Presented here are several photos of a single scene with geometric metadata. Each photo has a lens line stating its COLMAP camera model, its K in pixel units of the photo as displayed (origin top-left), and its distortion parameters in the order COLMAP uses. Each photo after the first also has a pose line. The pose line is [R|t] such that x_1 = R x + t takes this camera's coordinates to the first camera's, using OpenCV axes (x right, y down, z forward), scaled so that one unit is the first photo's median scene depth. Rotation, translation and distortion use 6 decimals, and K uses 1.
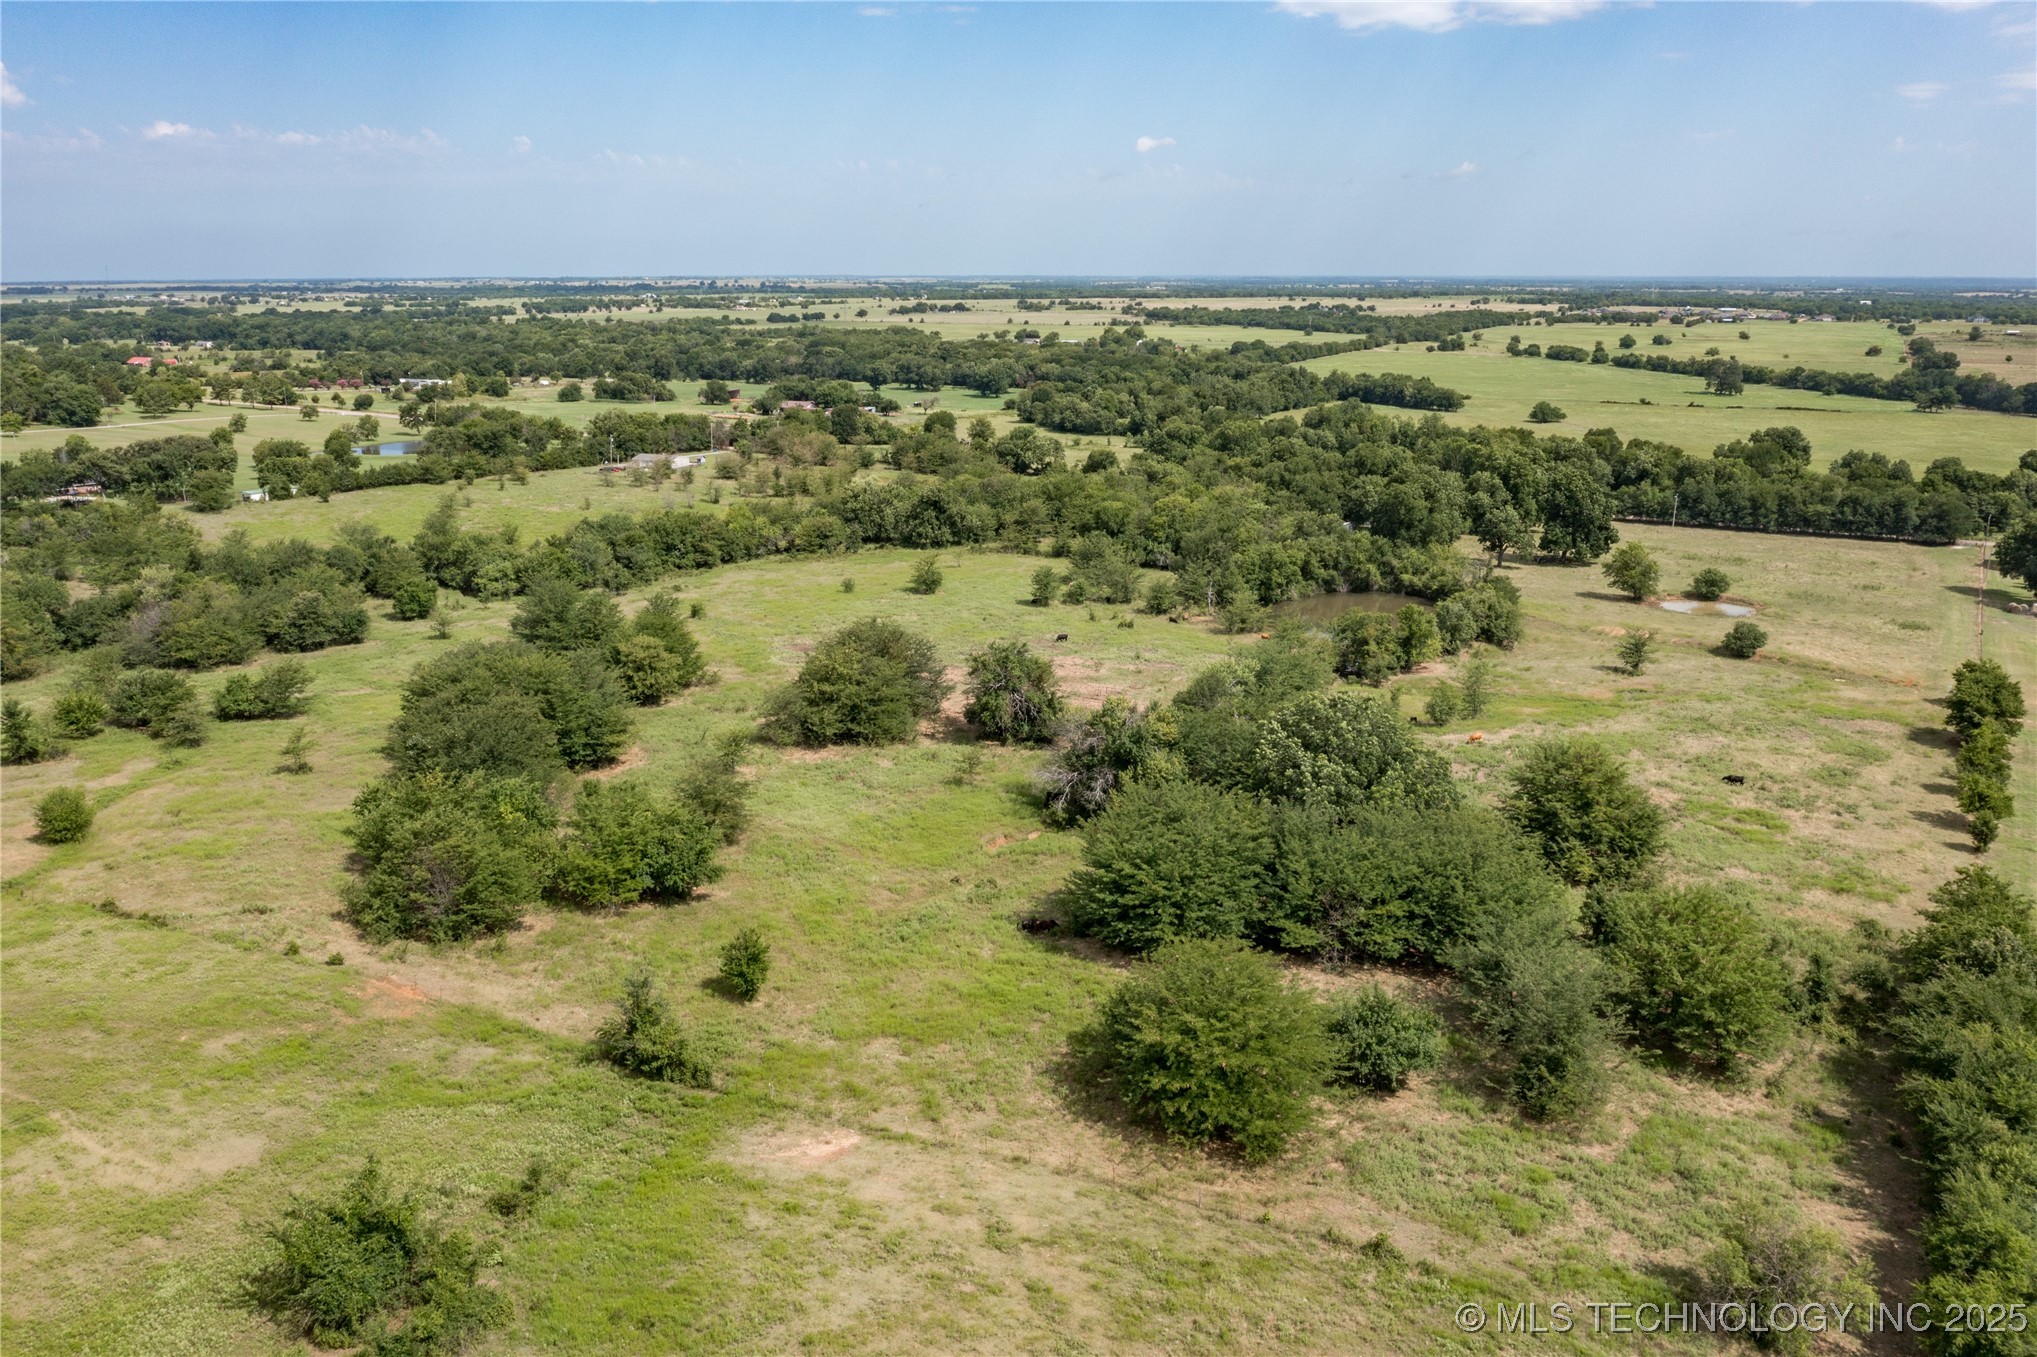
lens RADIAL K [[1587.2, 0, 1018.2], [0, 1587.2, 668.5], [0, 0, 1]] dist [-0.032725, 0.007304]
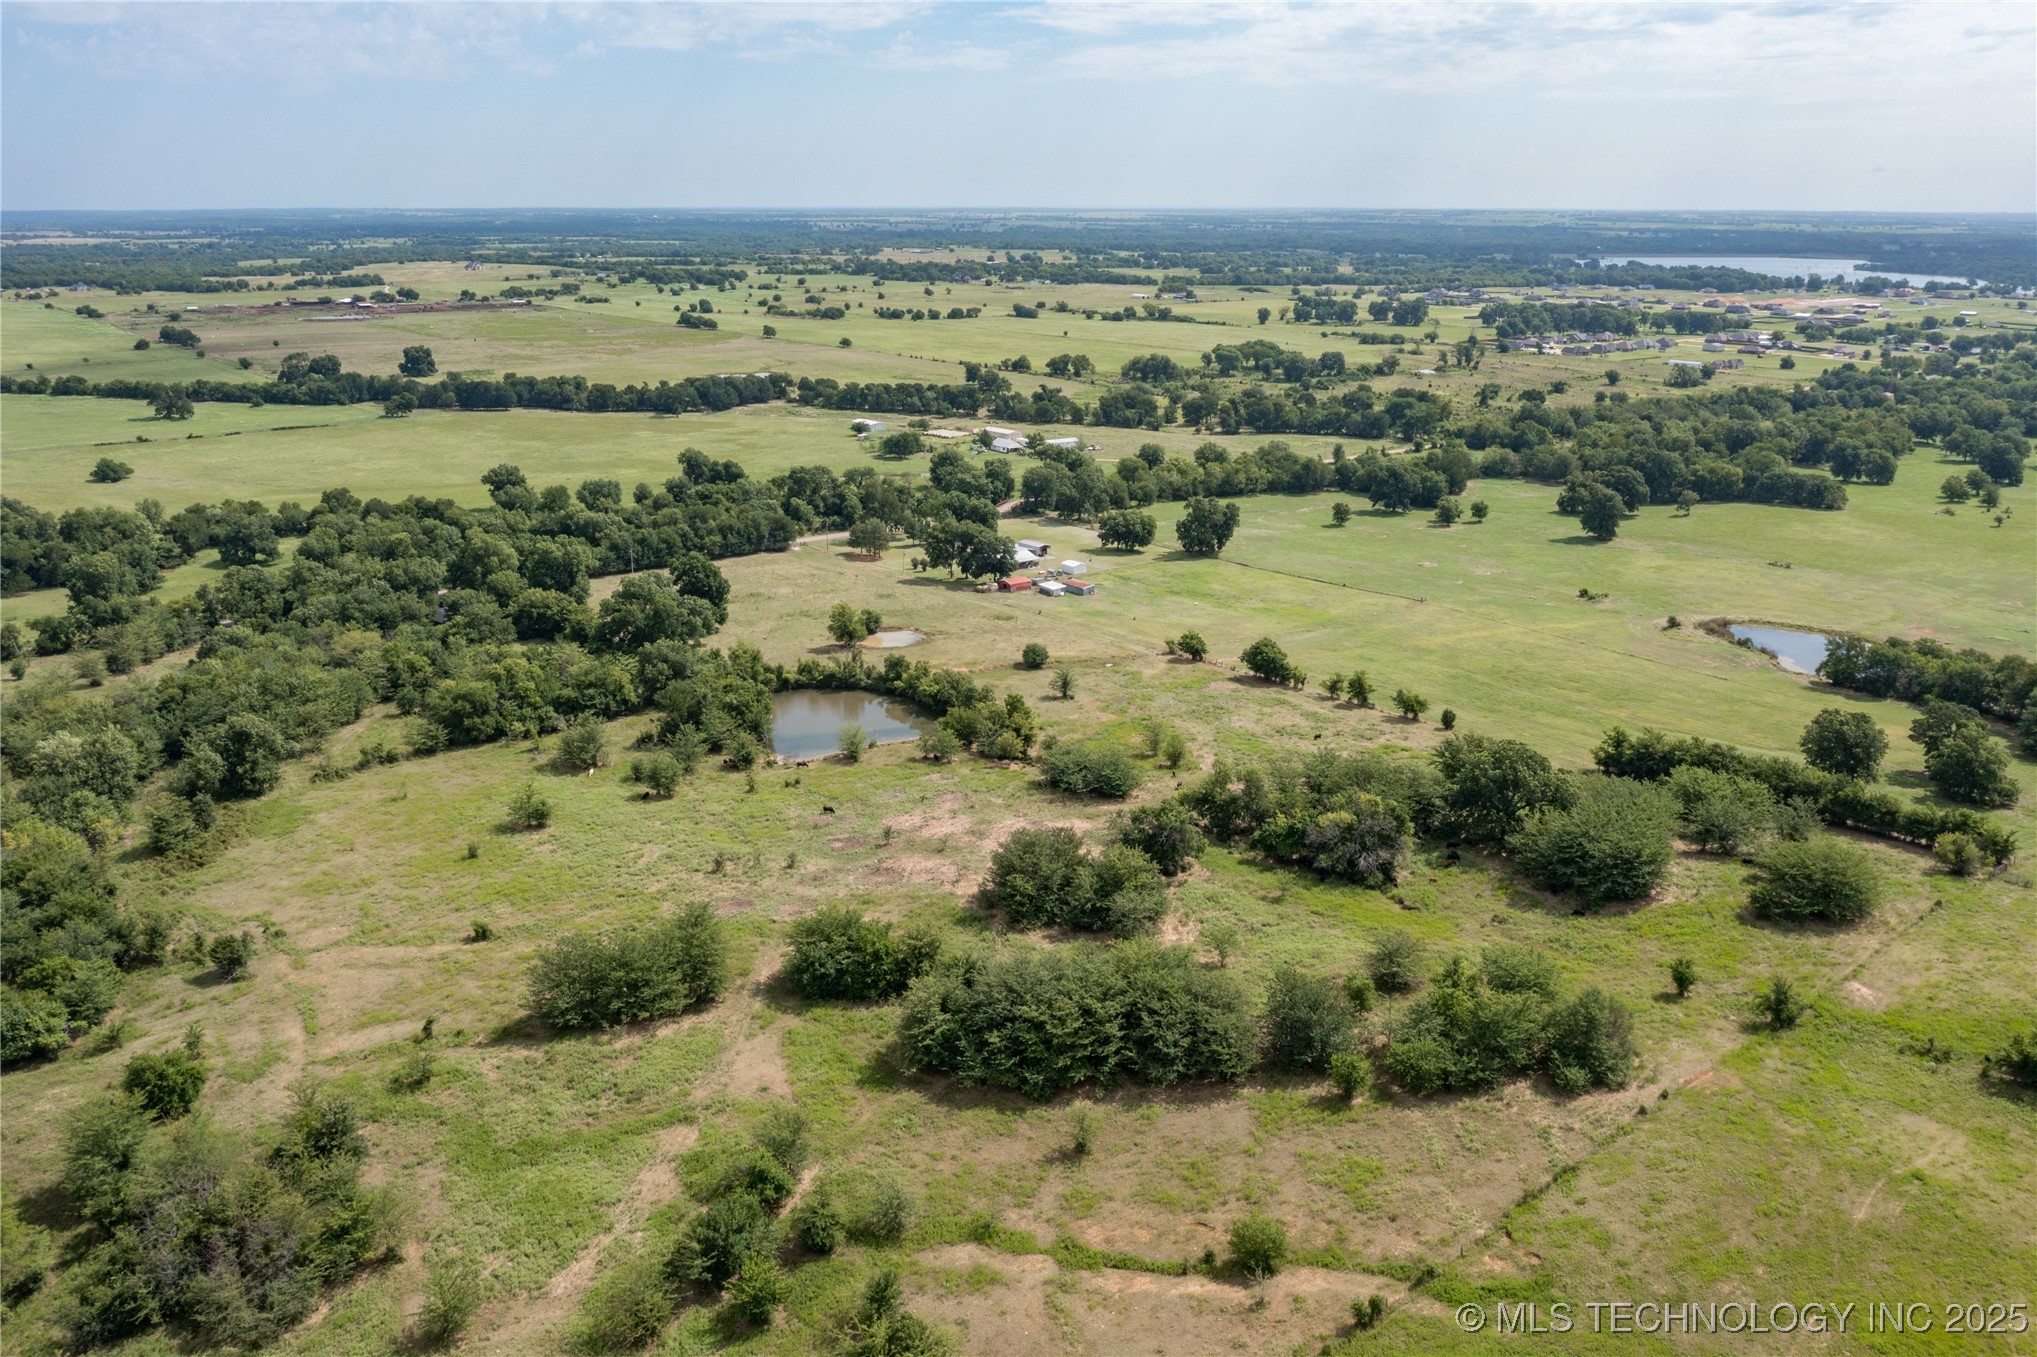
lens RADIAL K [[1588.9, 0, 1018.0], [0, 1588.9, 671.7], [0, 0, 1]] dist [-0.038940, 0.006511]
pose [[0.379952, -0.258127, 0.888261, -0.733503], [0.217667, 0.958260, 0.185362, -0.238865], [-0.899031, 0.122917, 0.420278, 0.334164]]
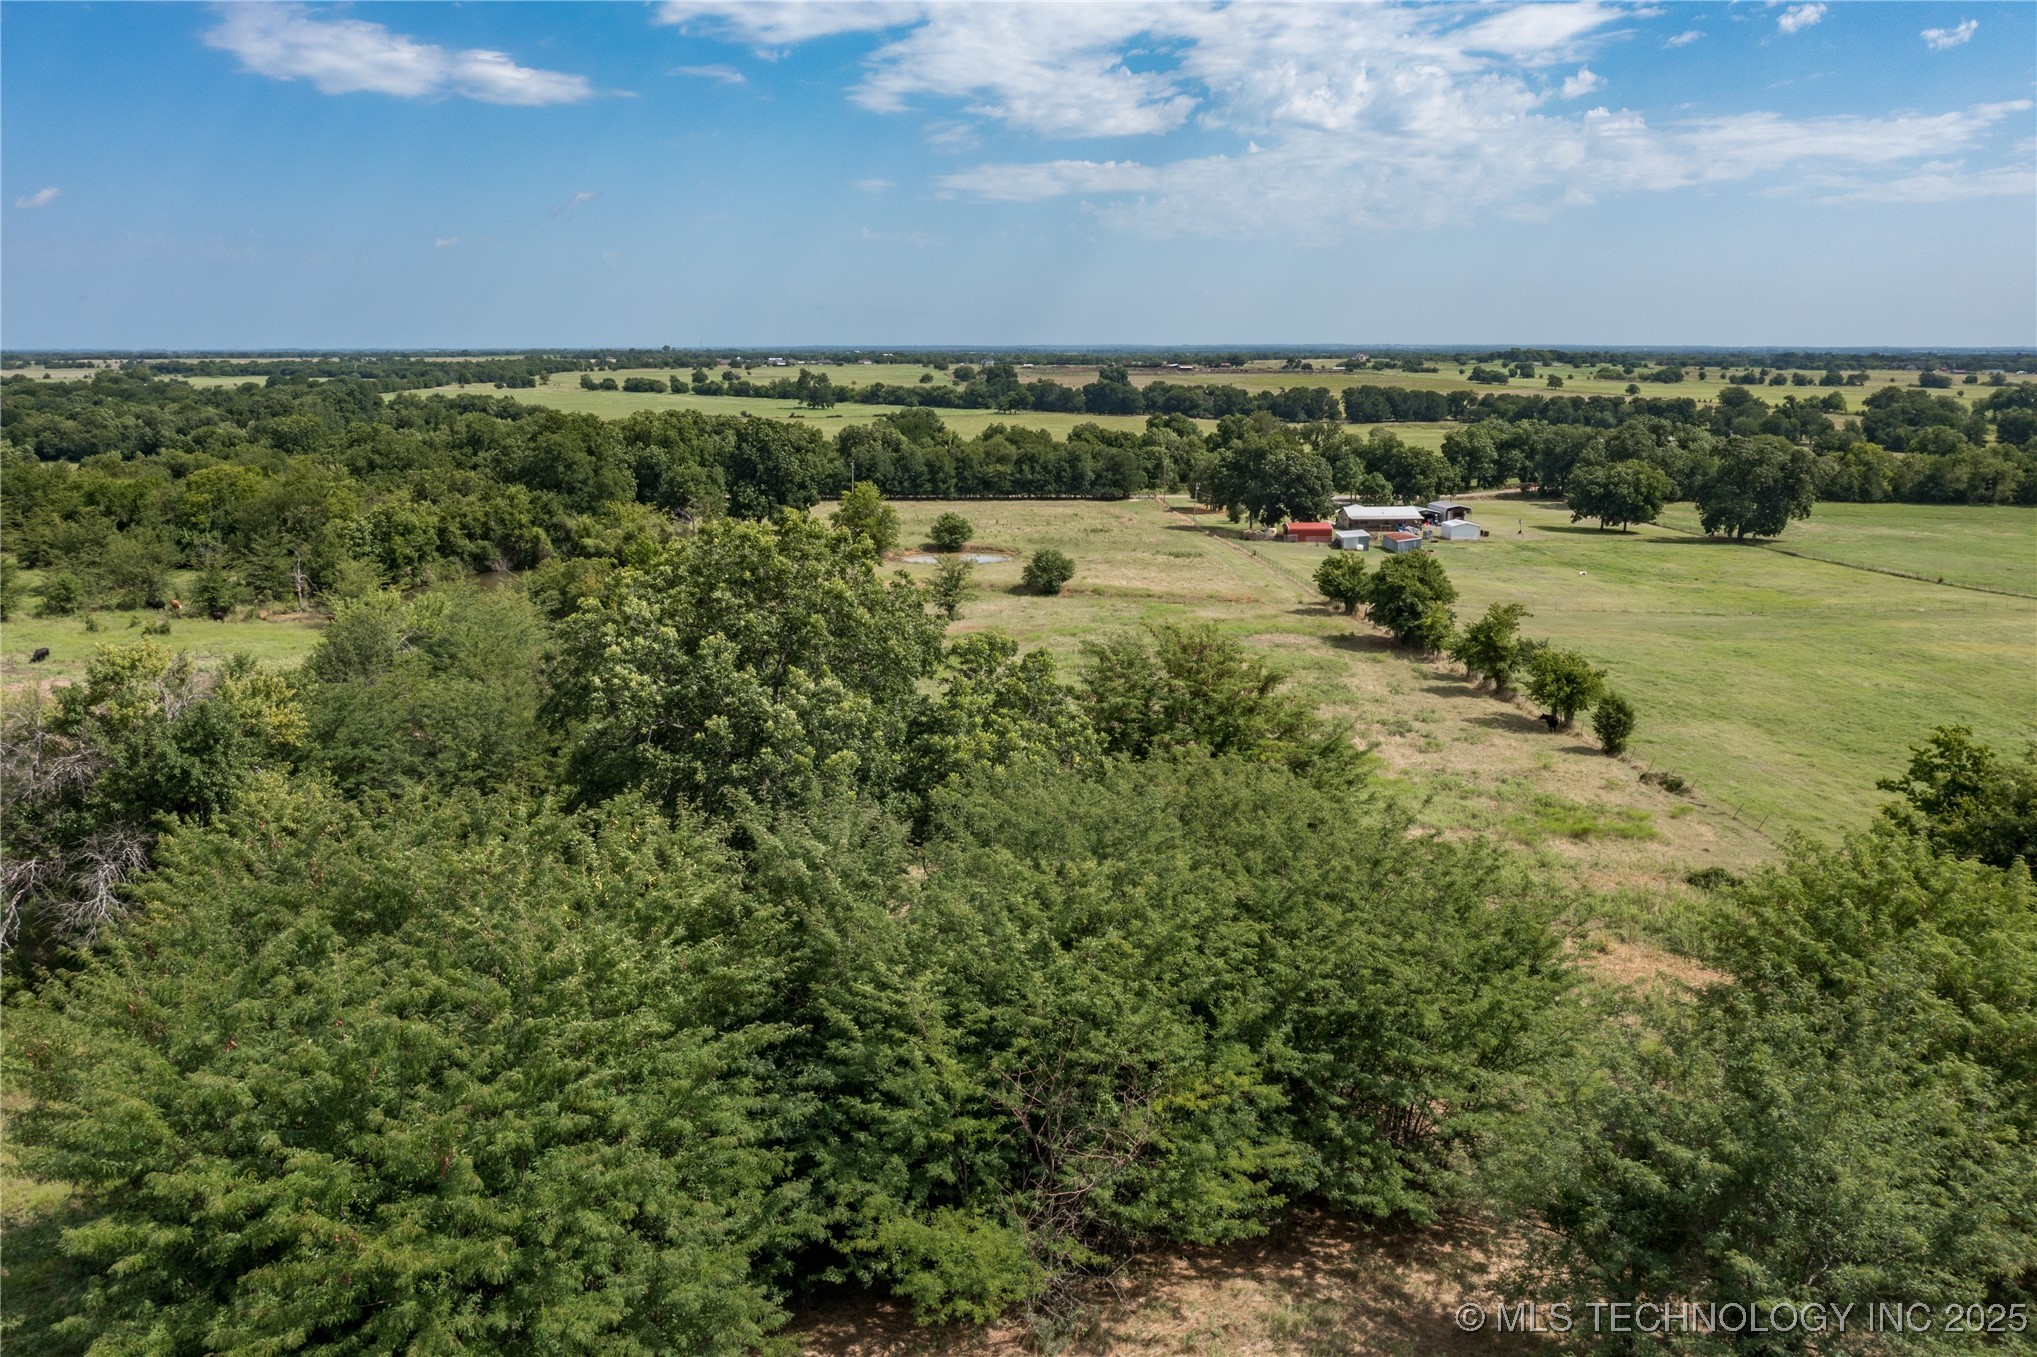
lens RADIAL K [[1585.5, 0, 1018.3], [0, 1585.5, 686.7], [0, 0, 1]] dist [-0.037562, 0.007006]
pose [[0.838902, -0.110804, 0.532885, 0.020600], [0.128257, 0.991732, 0.004303, 0.027744], [-0.528956, 0.064736, 0.846177, 0.295191]]
